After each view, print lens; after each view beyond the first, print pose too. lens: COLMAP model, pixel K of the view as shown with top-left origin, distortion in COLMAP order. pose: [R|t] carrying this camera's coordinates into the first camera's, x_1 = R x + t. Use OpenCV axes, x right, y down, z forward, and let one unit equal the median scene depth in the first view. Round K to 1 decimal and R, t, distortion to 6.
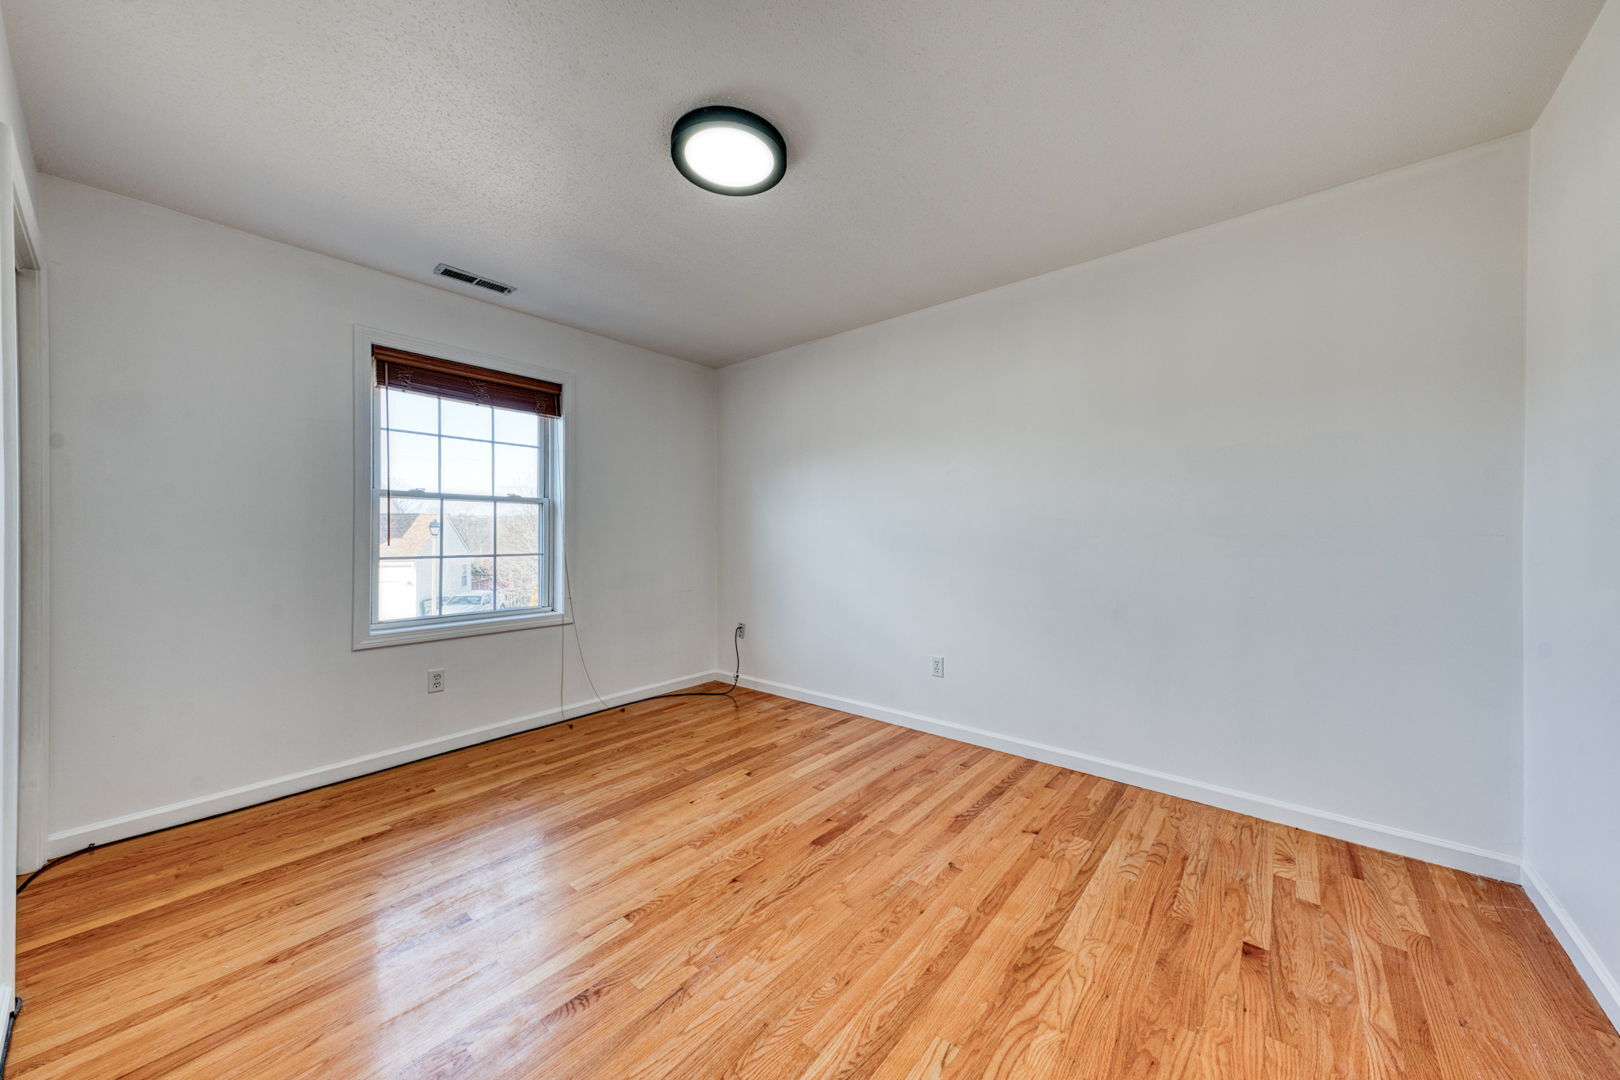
lens RADIAL K [[618.2, 0, 810.0], [0, 618.2, 540.0], [0, 0, 1]] dist [0.028401, -0.000040]
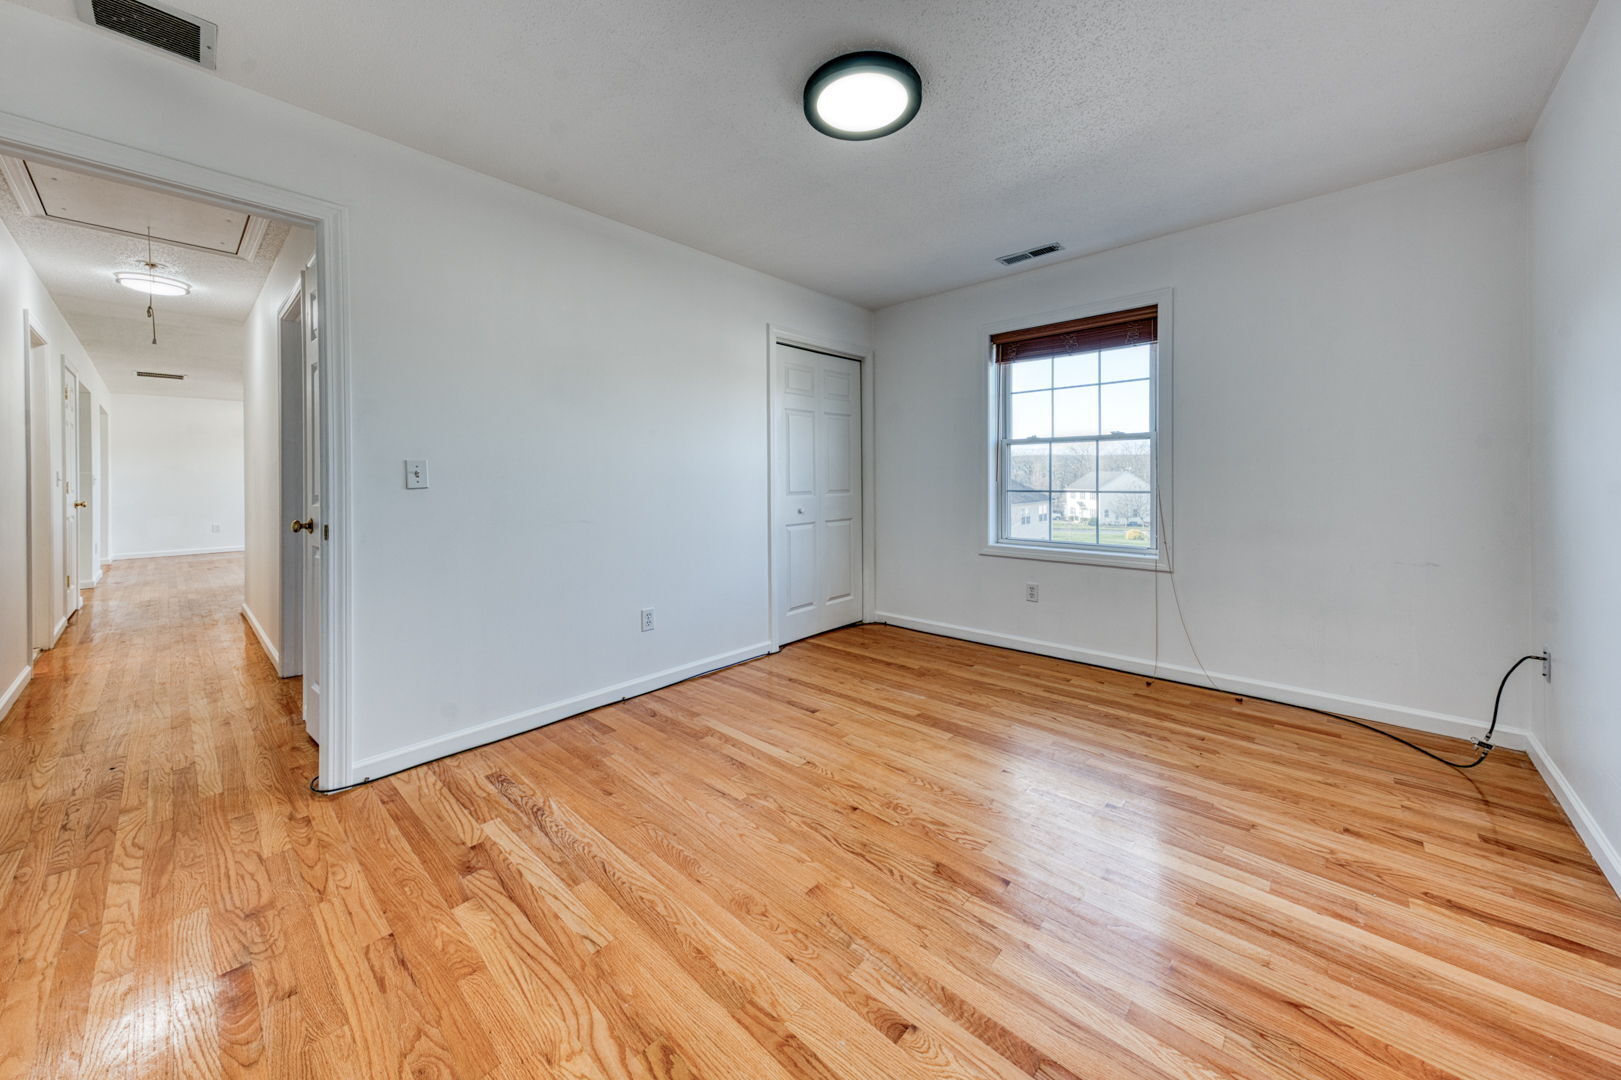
lens RADIAL K [[564.3, 0, 816.5], [0, 564.3, 477.4], [0, 0, 1]] dist [0.017167, -0.000101]
pose [[-0.068084, 0.002588, -0.997676, 0.542296], [-0.000406, 0.999996, 0.002622, -0.001850], [0.997680, 0.000584, -0.068083, 0.664684]]
